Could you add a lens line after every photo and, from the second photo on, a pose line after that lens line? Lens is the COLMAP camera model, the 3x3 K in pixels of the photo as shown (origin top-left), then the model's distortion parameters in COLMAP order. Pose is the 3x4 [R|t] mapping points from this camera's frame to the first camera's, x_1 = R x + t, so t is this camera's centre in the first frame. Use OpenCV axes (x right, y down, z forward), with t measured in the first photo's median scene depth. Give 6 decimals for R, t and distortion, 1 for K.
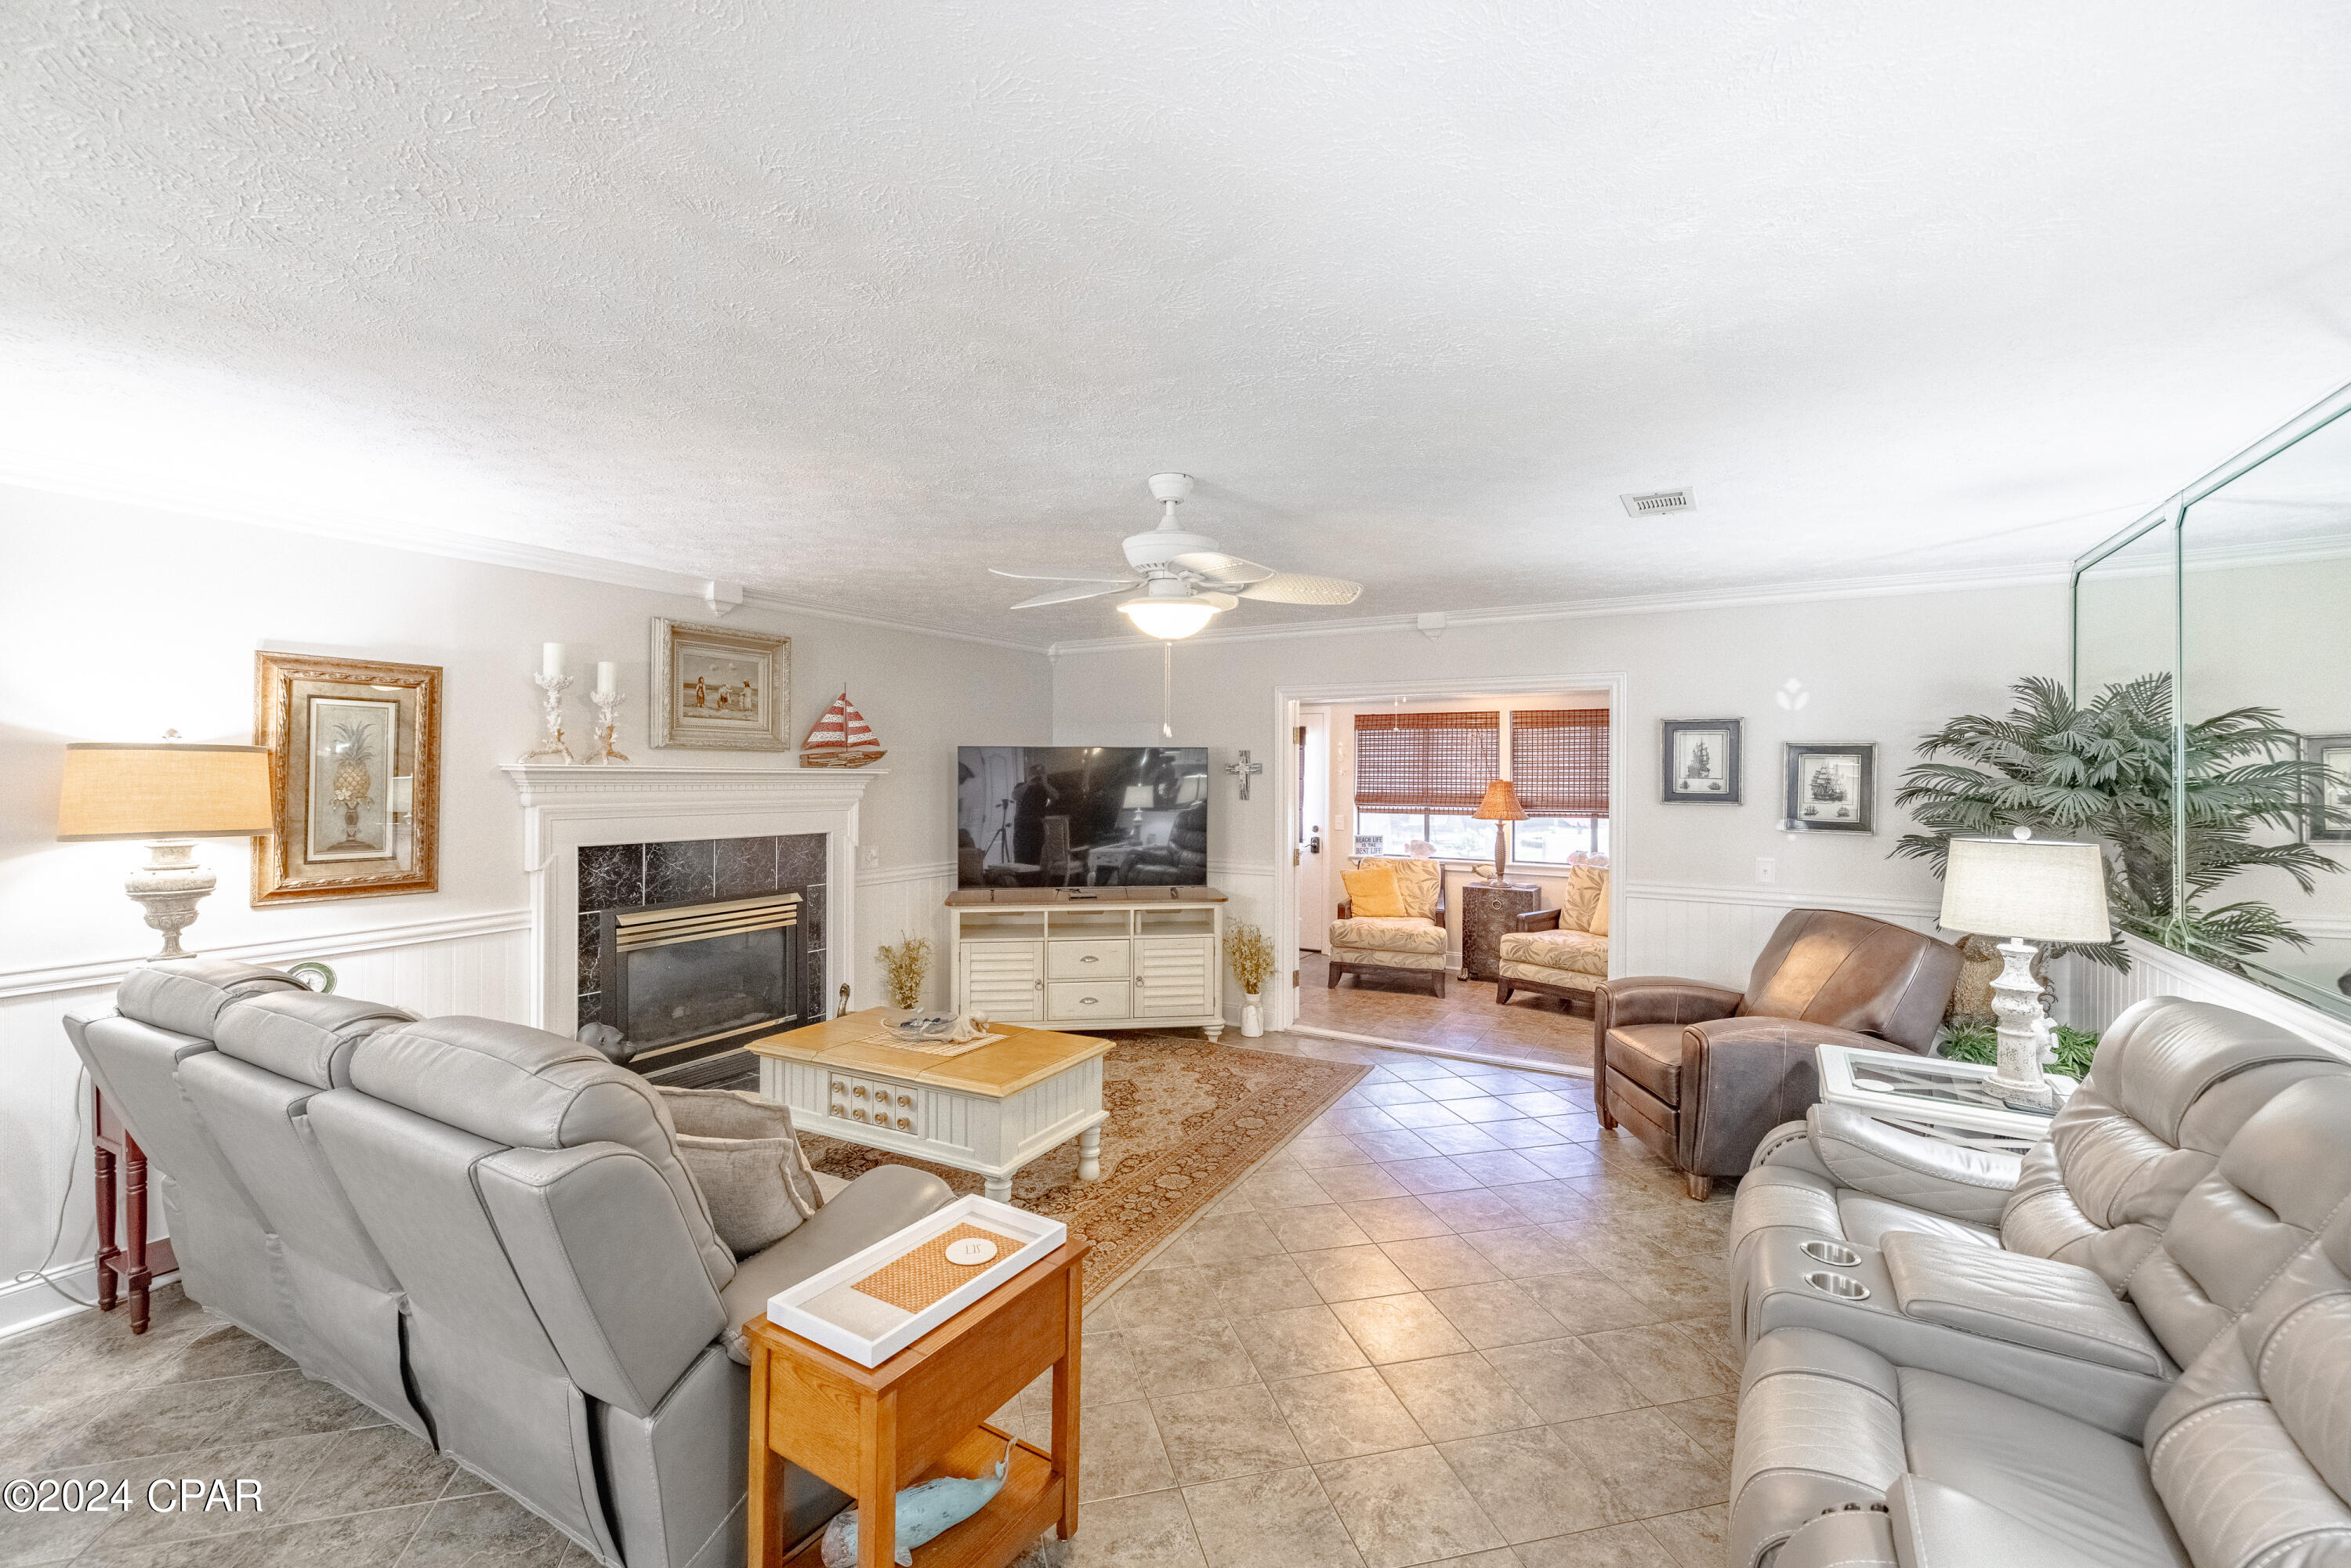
lens RADIAL K [[980.6, 0, 1165.5], [0, 980.6, 778.5], [0, 0, 1]] dist [-0.000391, -0.000133]
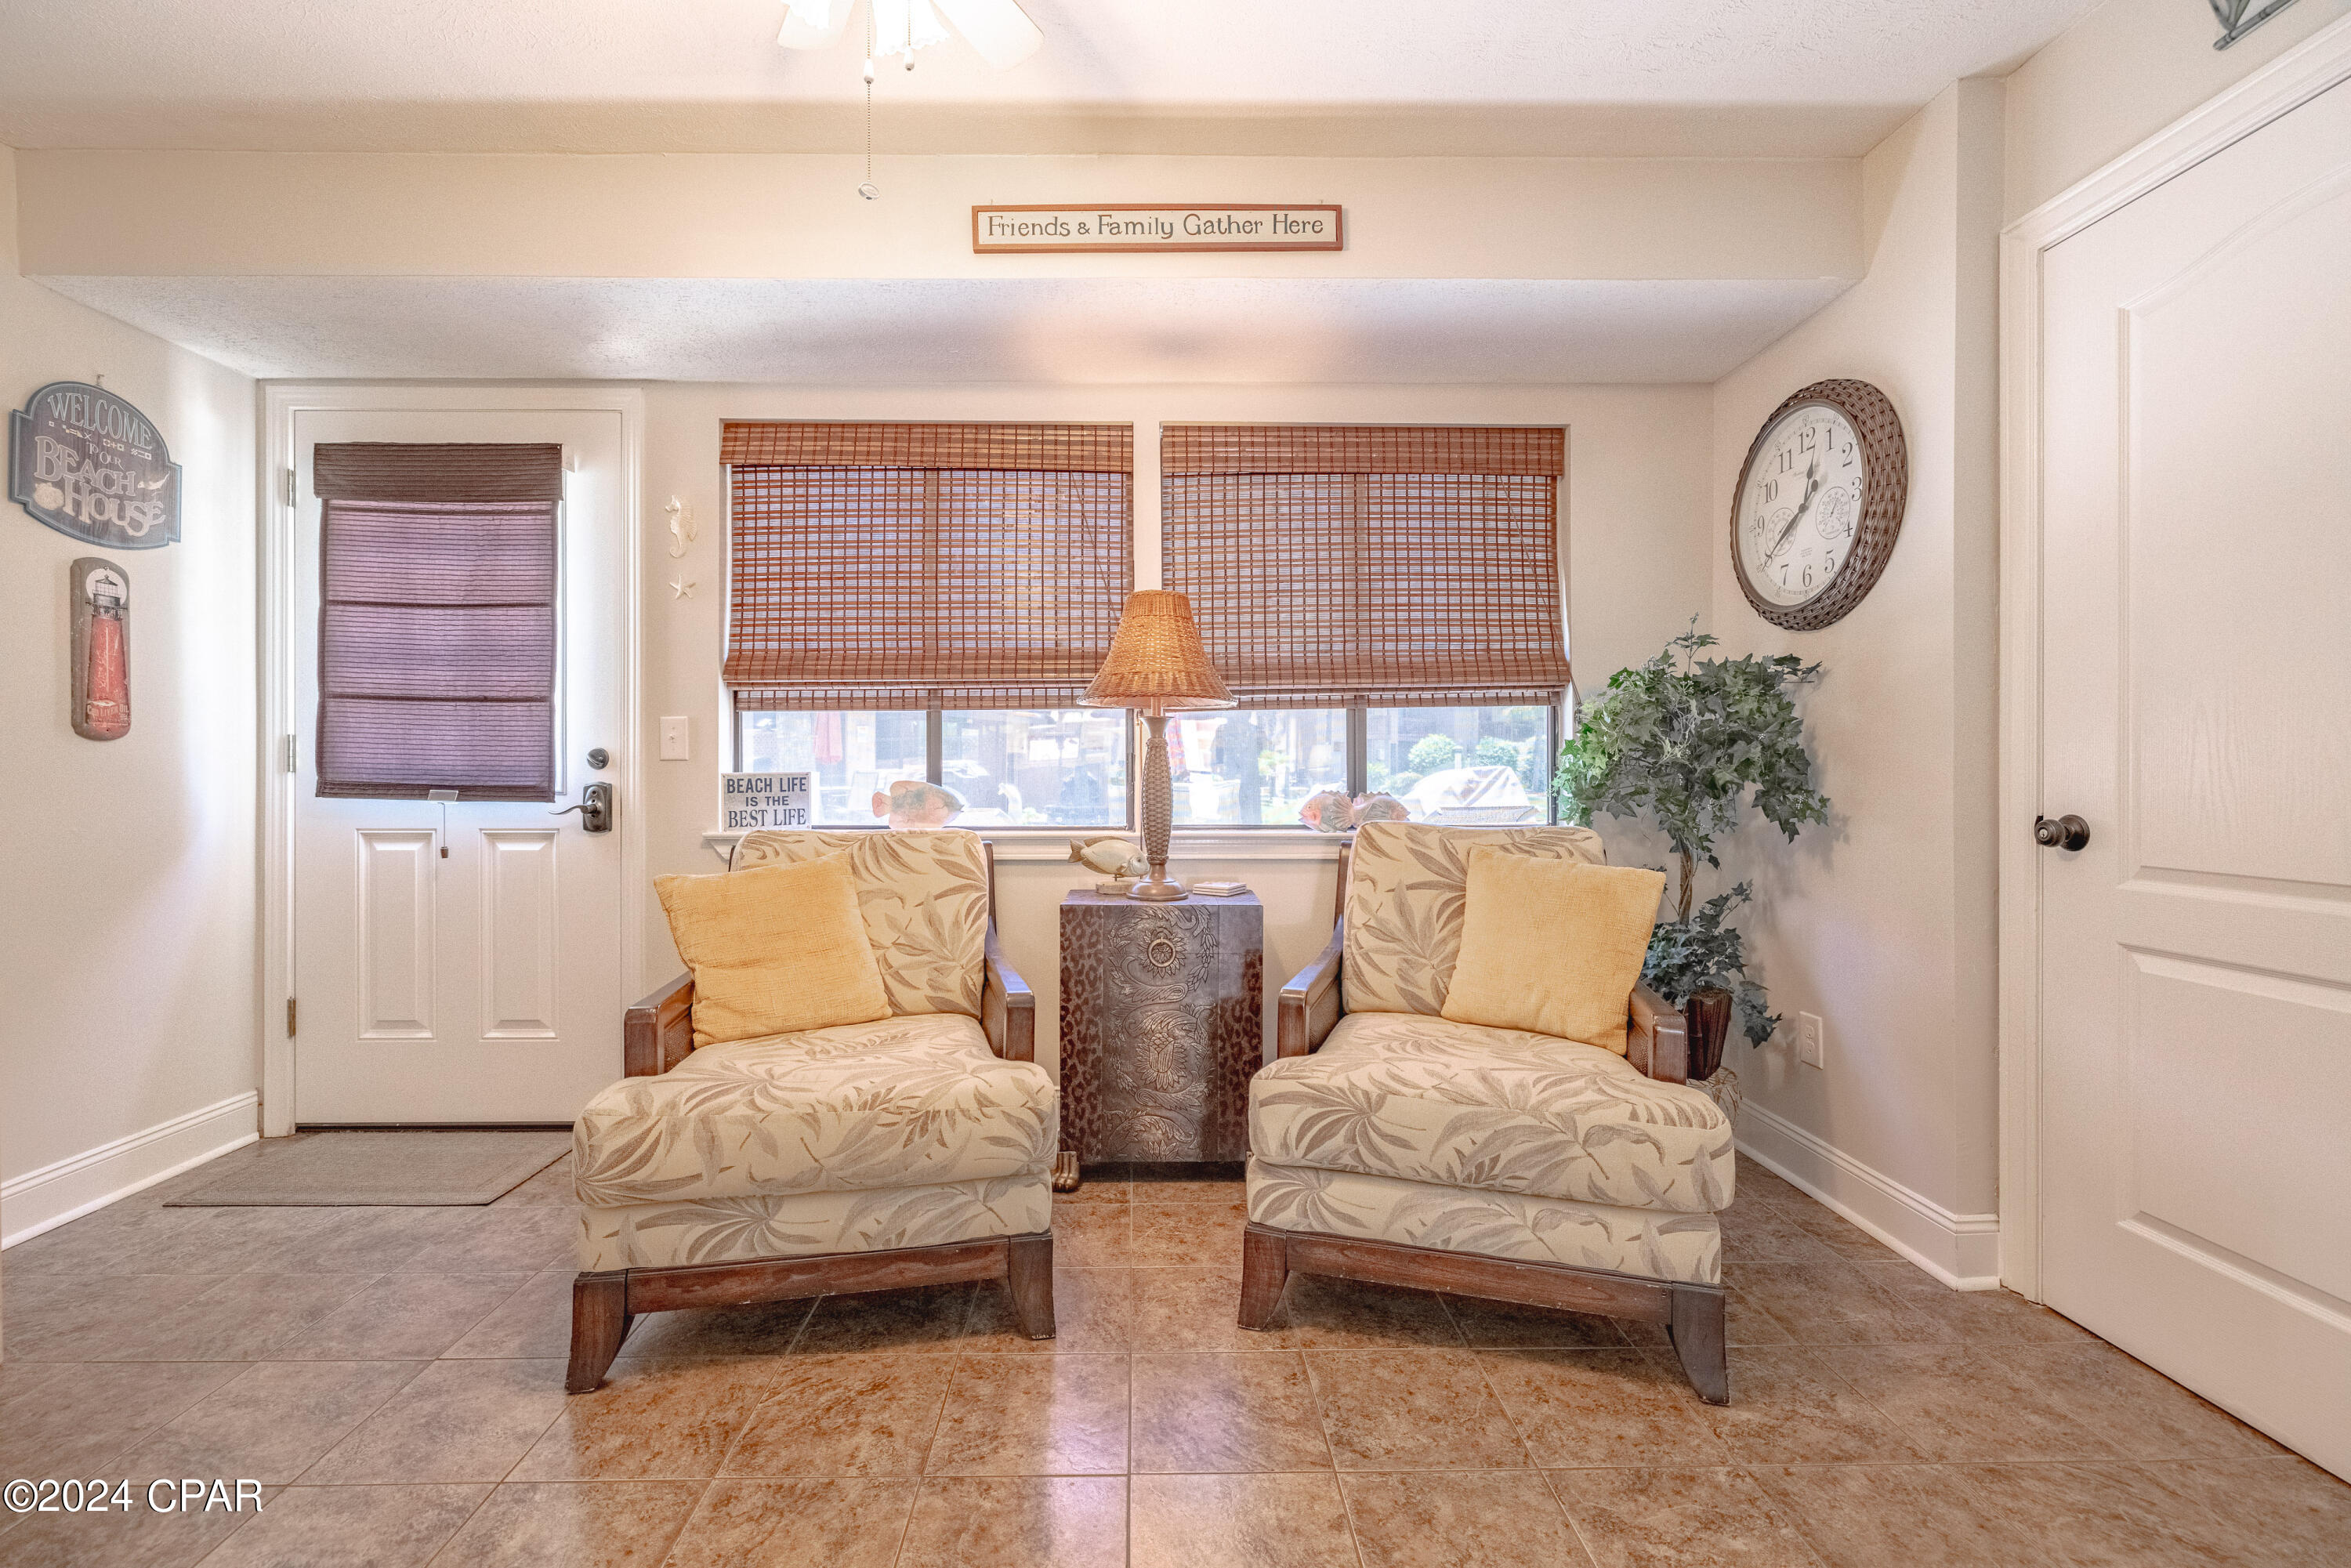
lens RADIAL K [[980.6, 0, 1162.1], [0, 980.6, 776.7], [0, 0, 1]] dist [-0.000391, -0.000133]
pose [[0.845196, -0.004070, 0.534441, 0.243146], [0.007560, 0.999962, -0.004341, 0.107342], [-0.534403, 0.007710, 0.845195, 1.097250]]
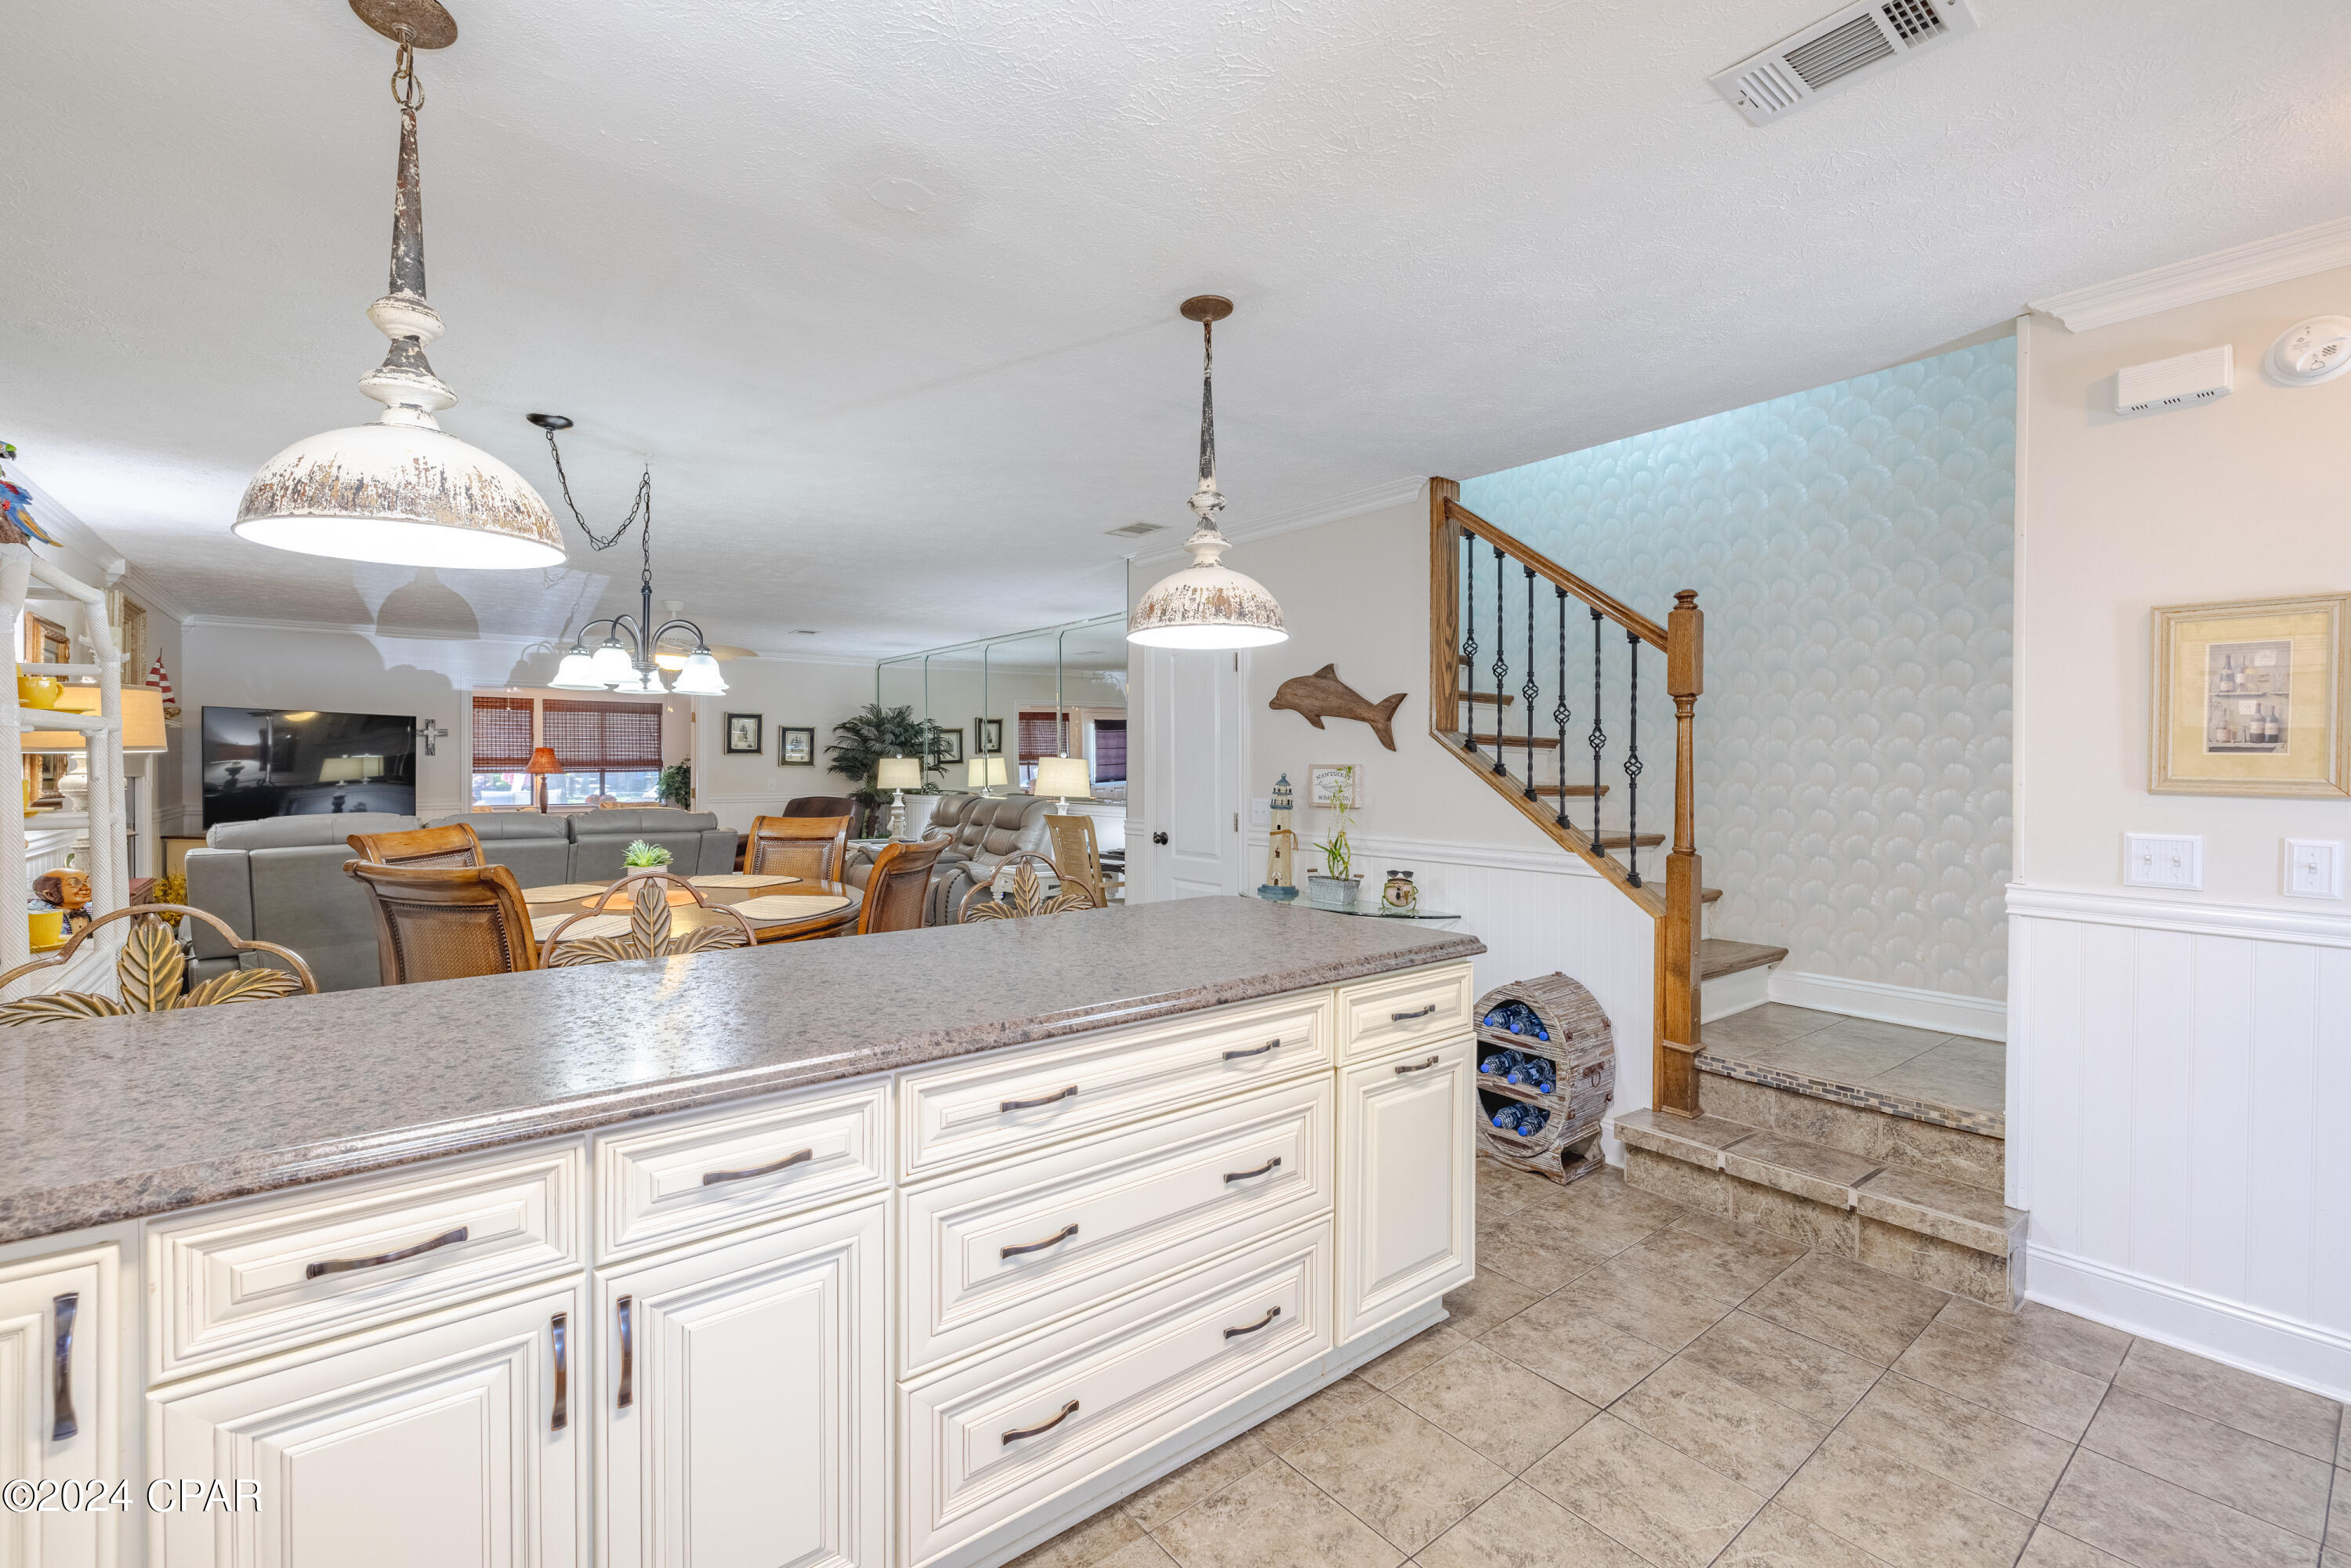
lens RADIAL K [[980.6, 0, 1177.6], [0, 980.6, 770.3], [0, 0, 1]] dist [-0.000391, -0.000133]
pose [[0.339383, -0.009807, 0.940597, -1.069294], [0.008664, 0.999936, 0.007300, 0.051934], [-0.940609, 0.005671, 0.339446, -0.543409]]
